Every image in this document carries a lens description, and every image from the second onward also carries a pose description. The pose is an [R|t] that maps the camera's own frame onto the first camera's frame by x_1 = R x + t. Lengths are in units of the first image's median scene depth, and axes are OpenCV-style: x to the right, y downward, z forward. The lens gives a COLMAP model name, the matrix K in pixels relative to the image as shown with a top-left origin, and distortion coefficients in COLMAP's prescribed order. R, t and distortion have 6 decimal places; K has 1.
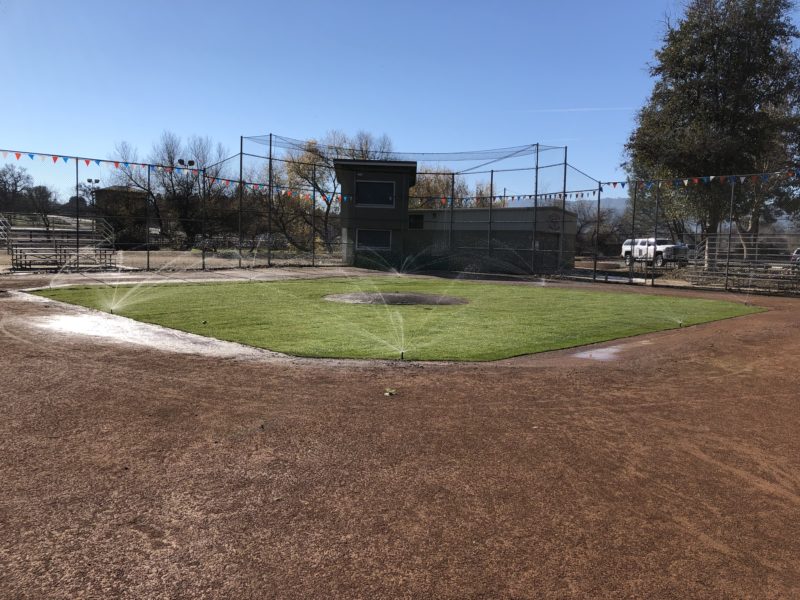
lens RADIAL K [[652.7, 0, 407.2], [0, 652.7, 301.3], [0, 0, 1]] dist [0.029217, -0.020710]
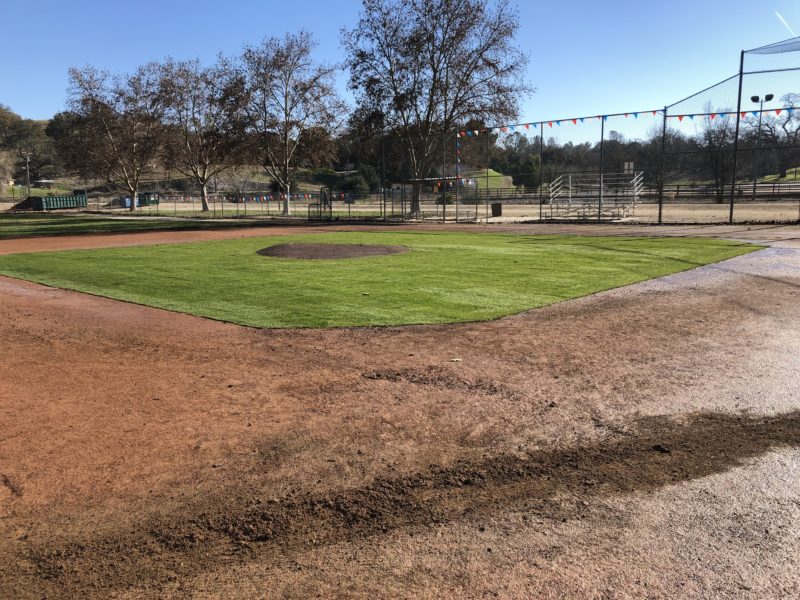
lens RADIAL K [[652.7, 0, 397.5], [0, 652.7, 305.1], [0, 0, 1]] dist [0.029217, -0.020710]
pose [[0.042745, 0.141705, -0.988986, 0.503691], [-0.070515, 0.987850, 0.138495, -0.033169], [0.996594, 0.063819, 0.052218, 0.540825]]
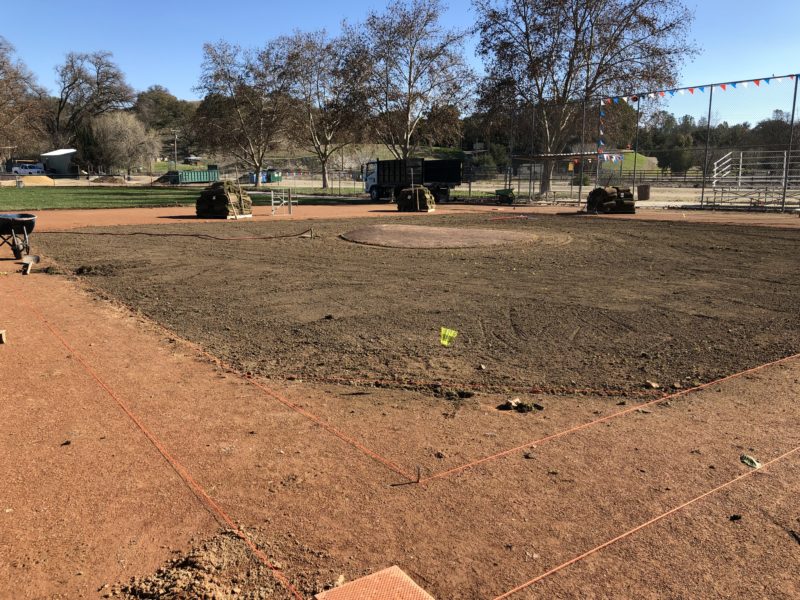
lens RADIAL K [[652.7, 0, 397.7], [0, 652.7, 297.8], [0, 0, 1]] dist [0.029217, -0.020710]
pose [[-0.149787, 0.154981, -0.976496, 0.393770], [-0.094495, 0.980873, 0.170171, -0.030068], [0.984192, 0.117763, -0.132277, 0.550051]]
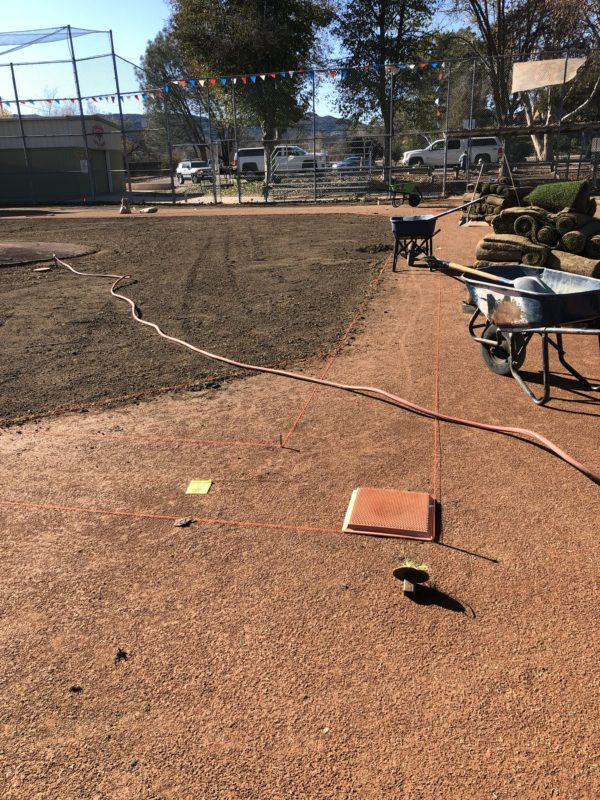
lens RADIAL K [[652.7, 0, 295.8], [0, 652.7, 394.4], [0, 0, 1]] dist [0.029217, -0.020710]
pose [[0.841623, -0.225967, 0.490519, -0.052877], [0.099900, 0.957724, 0.269787, -0.008078], [-0.530745, -0.178057, 0.828617, 0.140691]]
